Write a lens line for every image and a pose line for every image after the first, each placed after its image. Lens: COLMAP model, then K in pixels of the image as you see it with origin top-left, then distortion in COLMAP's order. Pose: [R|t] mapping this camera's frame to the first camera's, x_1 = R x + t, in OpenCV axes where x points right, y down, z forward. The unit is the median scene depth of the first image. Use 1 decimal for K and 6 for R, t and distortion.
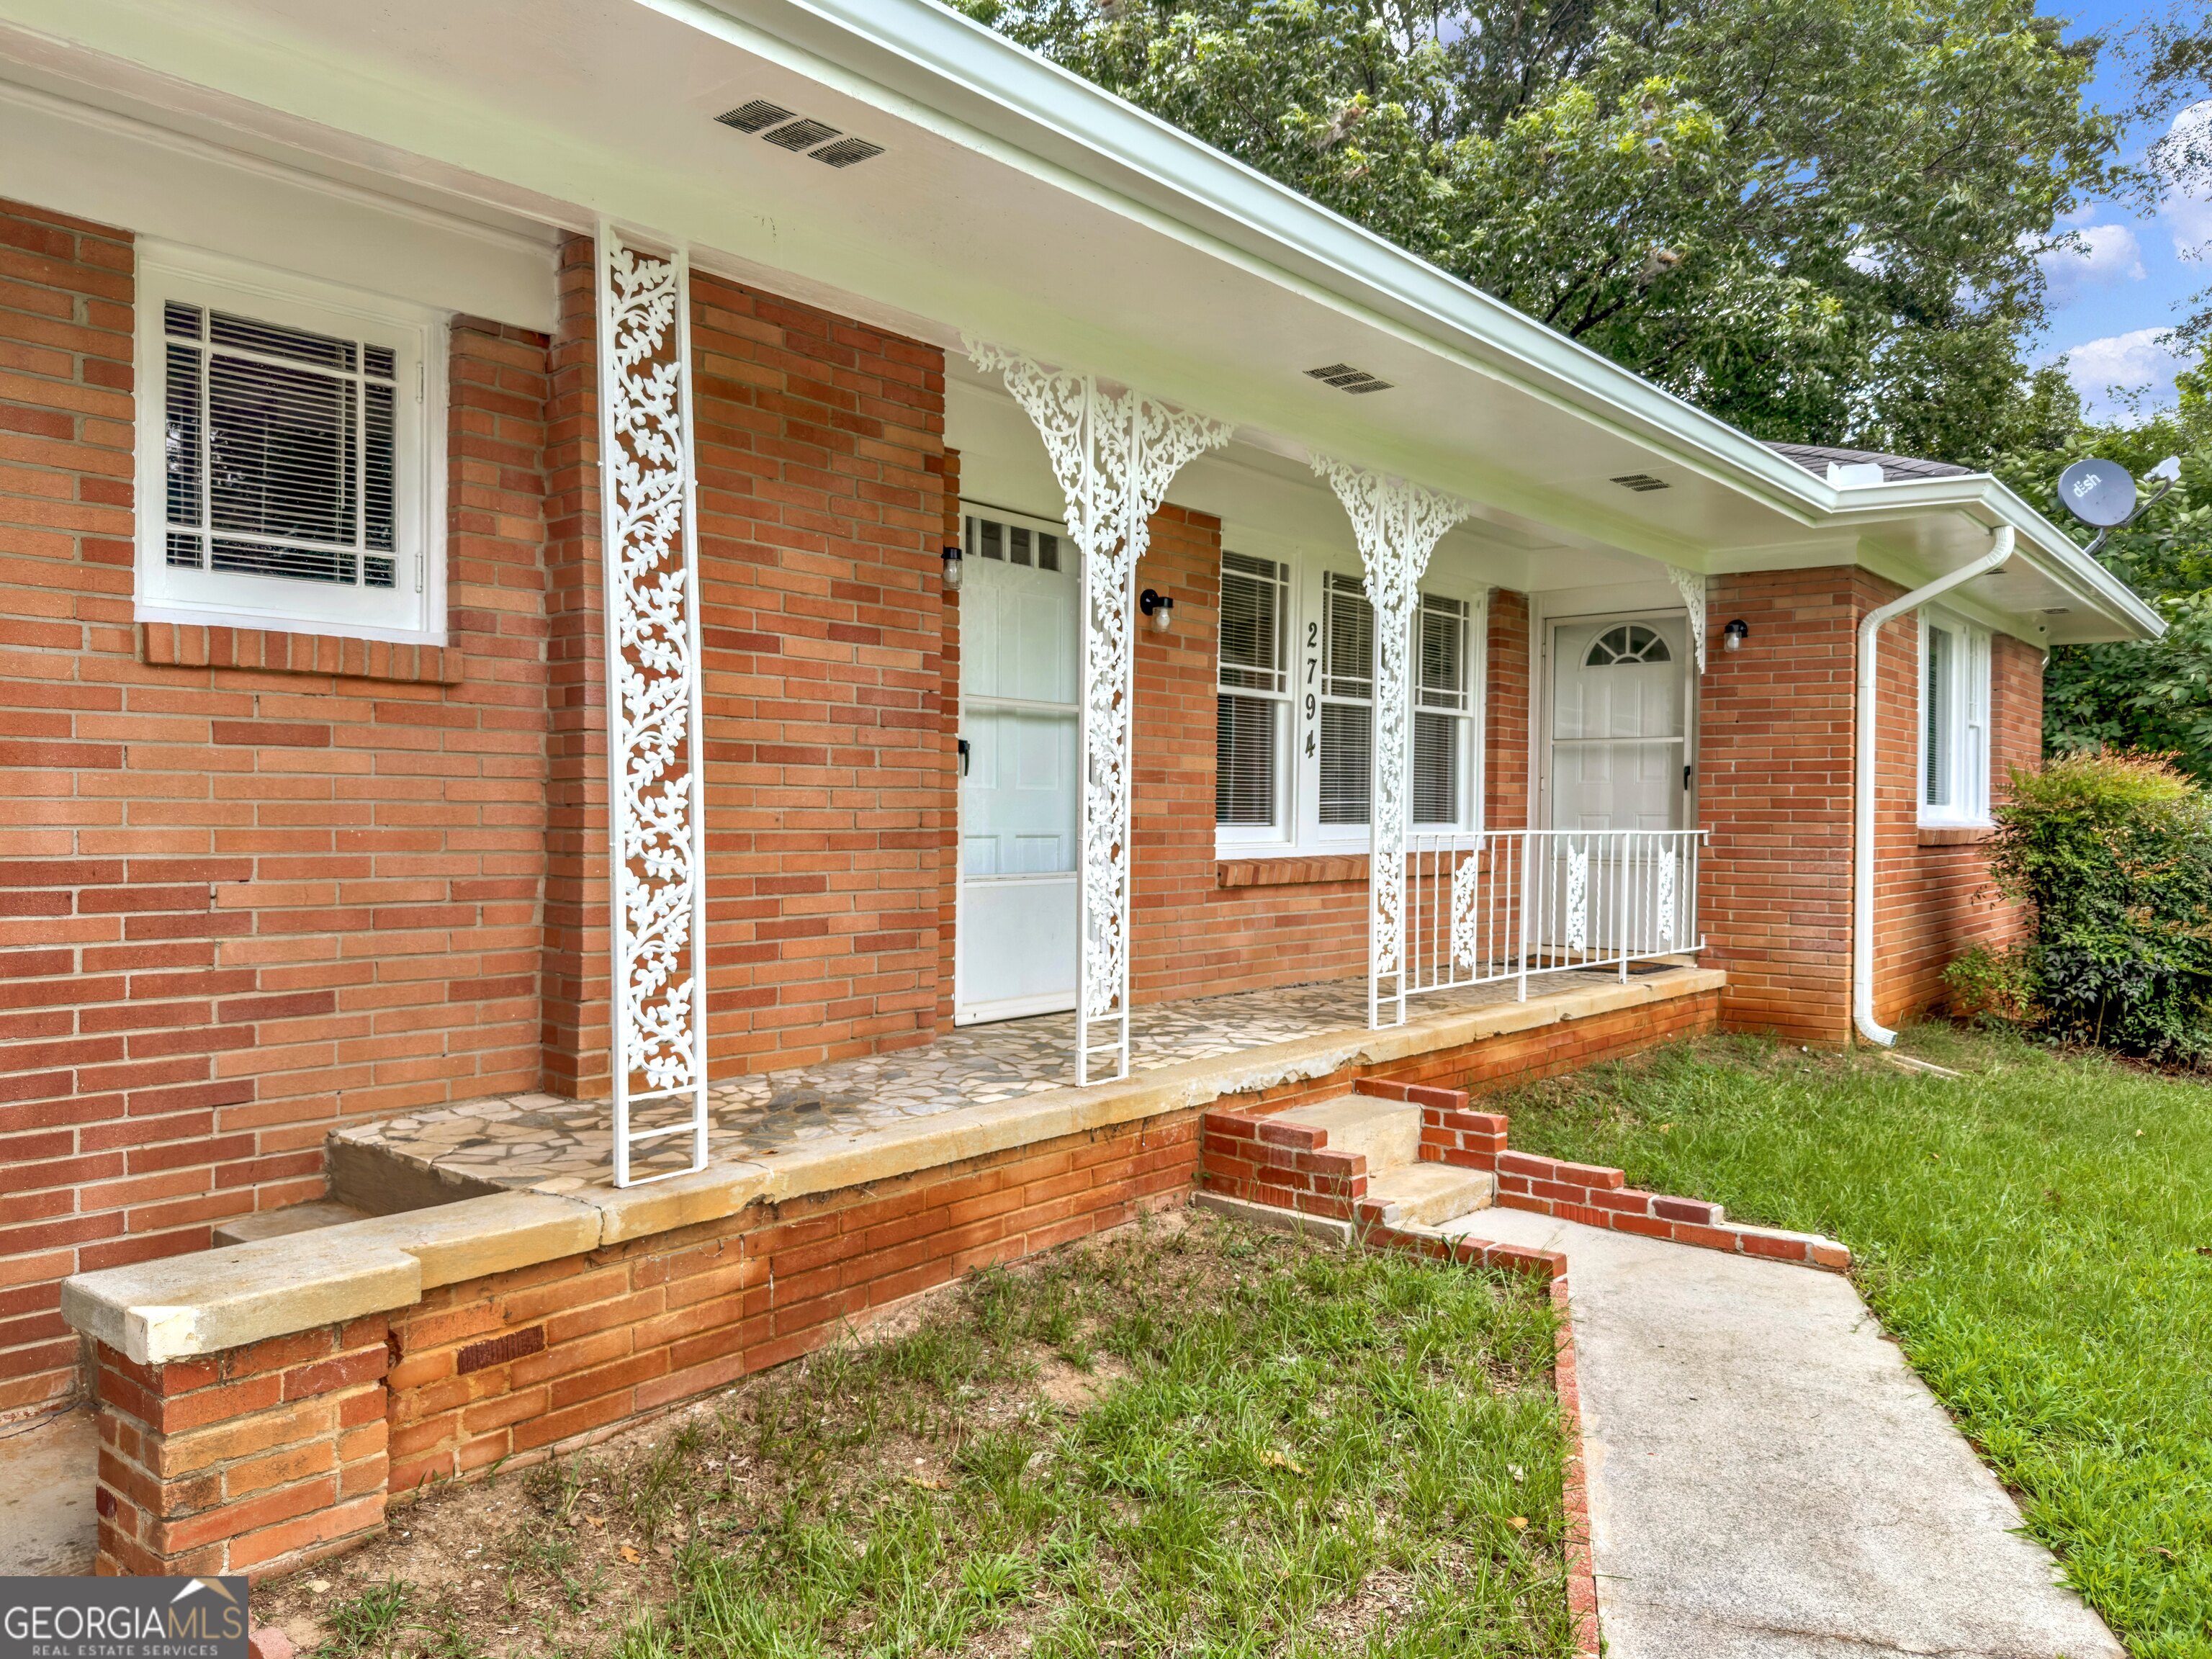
lens RADIAL K [[1605.1, 0, 1106.0], [0, 1605.1, 829.5], [0, 0, 1]] dist [0.039915, -0.002094]
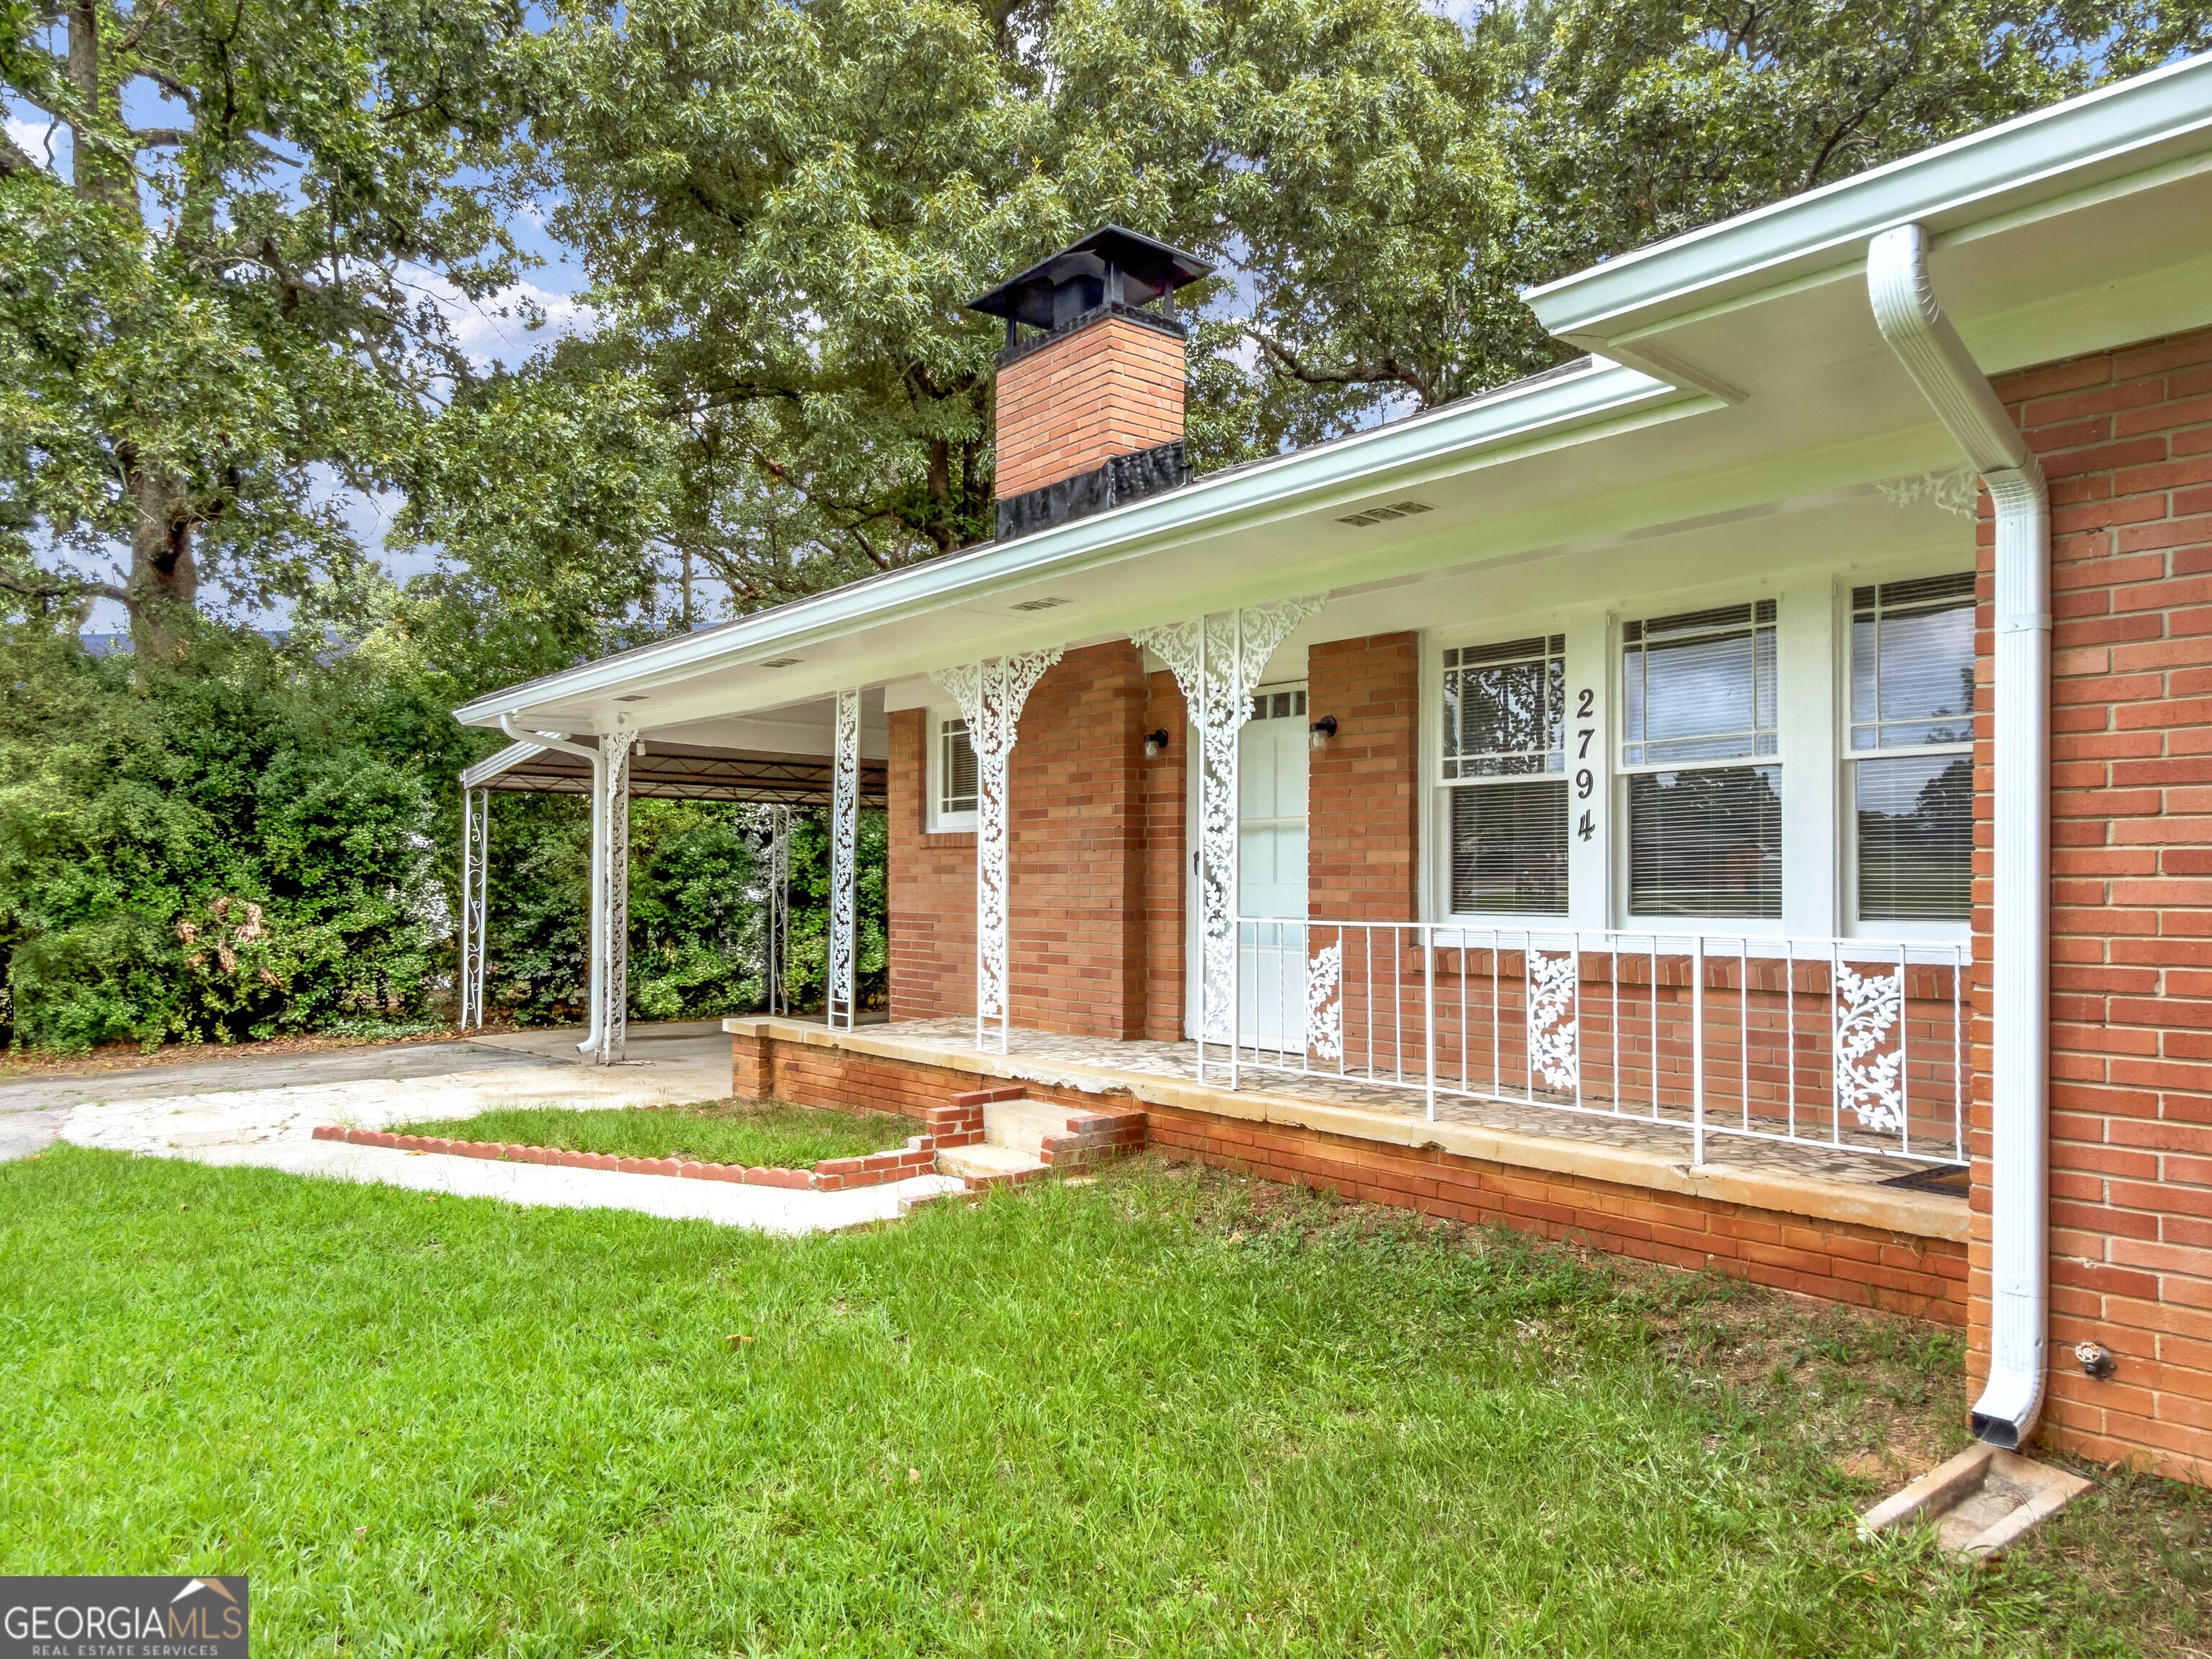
lens RADIAL K [[1436.7, 0, 1106.0], [0, 1436.7, 829.5], [0, 0, 1]] dist [-0.075840, -0.000100]
pose [[-0.174138, -0.042105, -0.983821, 1.520067], [-0.010124, 0.999109, -0.040967, -0.023917], [0.984669, 0.002826, -0.174409, 1.387832]]
